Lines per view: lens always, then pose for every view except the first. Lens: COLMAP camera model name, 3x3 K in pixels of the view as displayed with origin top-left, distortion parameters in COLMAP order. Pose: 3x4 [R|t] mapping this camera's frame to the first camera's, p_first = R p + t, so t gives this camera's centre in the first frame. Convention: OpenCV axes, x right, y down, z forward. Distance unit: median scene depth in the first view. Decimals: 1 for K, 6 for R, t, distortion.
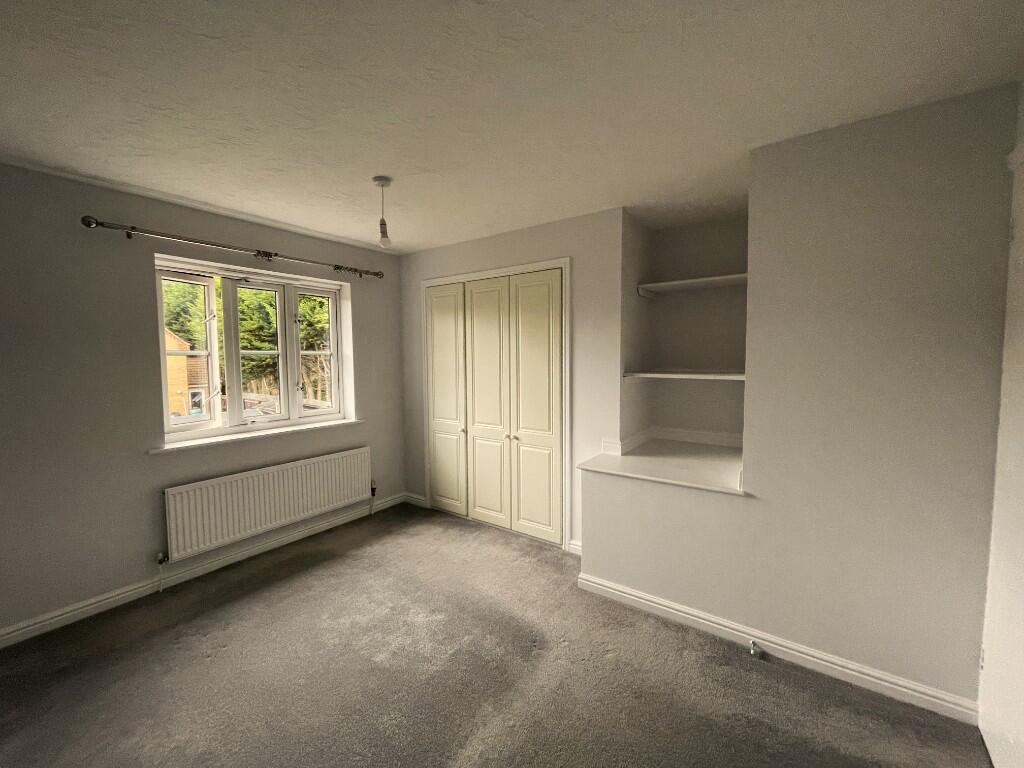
lens RADIAL K [[419.4, 0, 511.9], [0, 419.4, 380.6], [0, 0, 1]] dist [-0.001313, -0.000129]
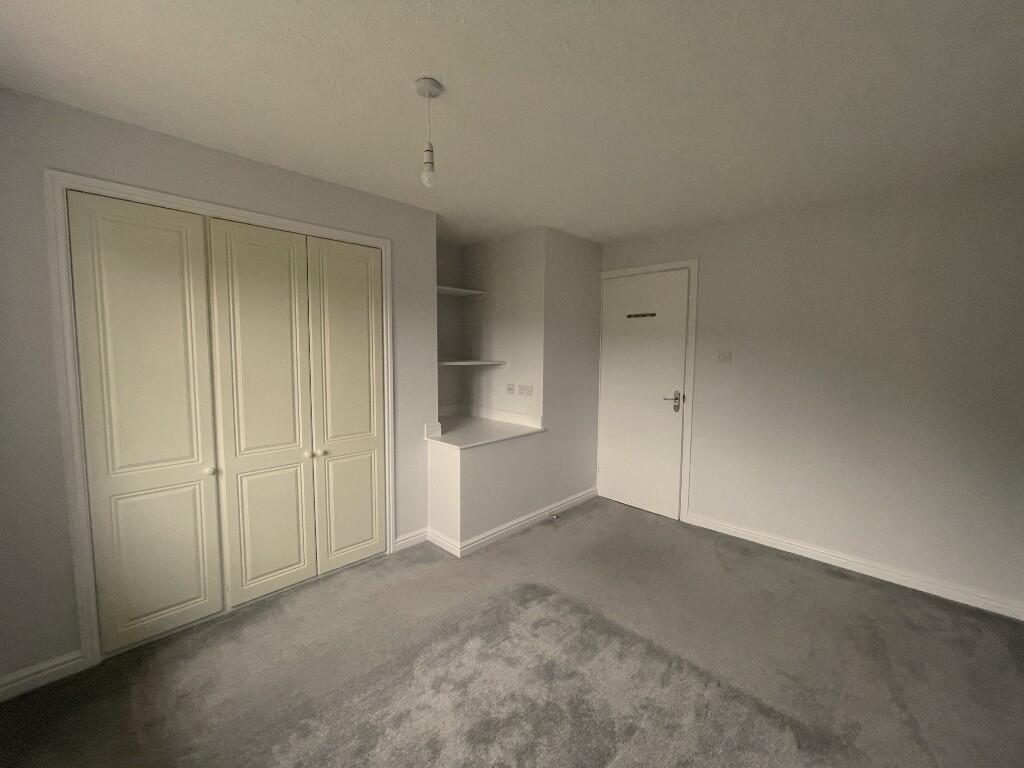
lens RADIAL K [[415.2, 0, 510.3], [0, 415.2, 382.0], [0, 0, 1]] dist [-0.000610, -0.000029]
pose [[0.148076, -0.071198, 0.986410, -0.682931], [0.055146, 0.996448, 0.063644, -0.021643], [-0.987437, 0.044972, 0.151476, 0.543154]]
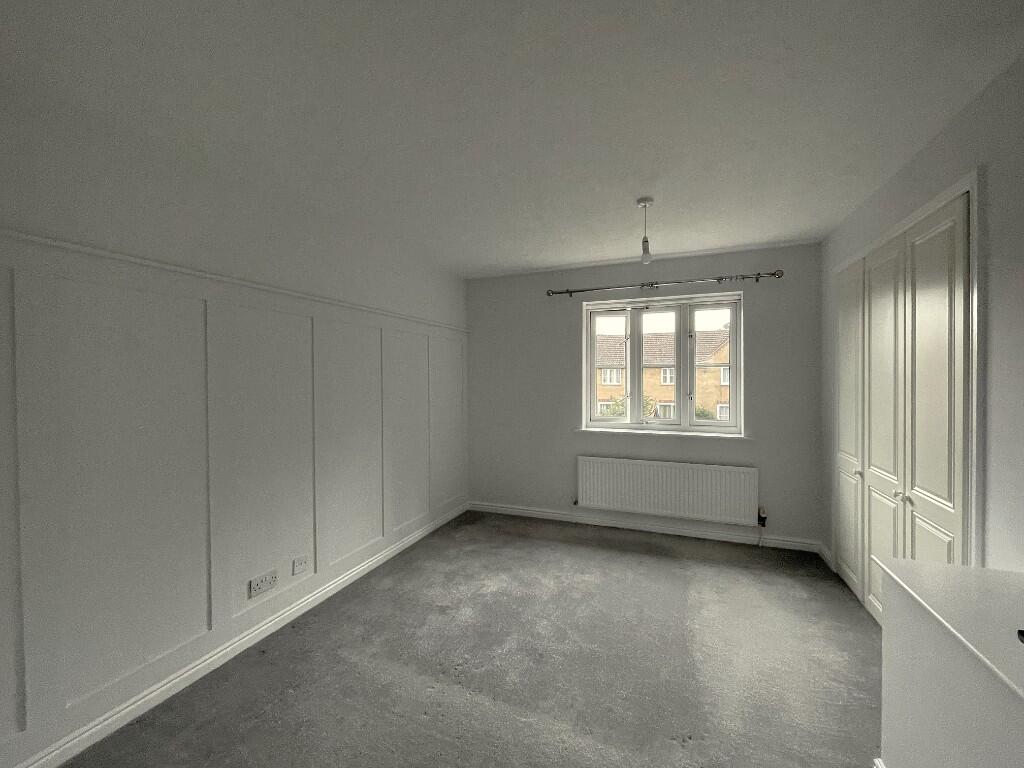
lens RADIAL K [[415.2, 0, 510.3], [0, 415.2, 382.0], [0, 0, 1]] dist [-0.000610, -0.000029]
pose [[0.235969, 0.015968, -0.971629, 0.447720], [-0.052244, 0.998627, 0.003724, -0.002830], [0.970355, 0.049883, 0.236479, 0.307606]]
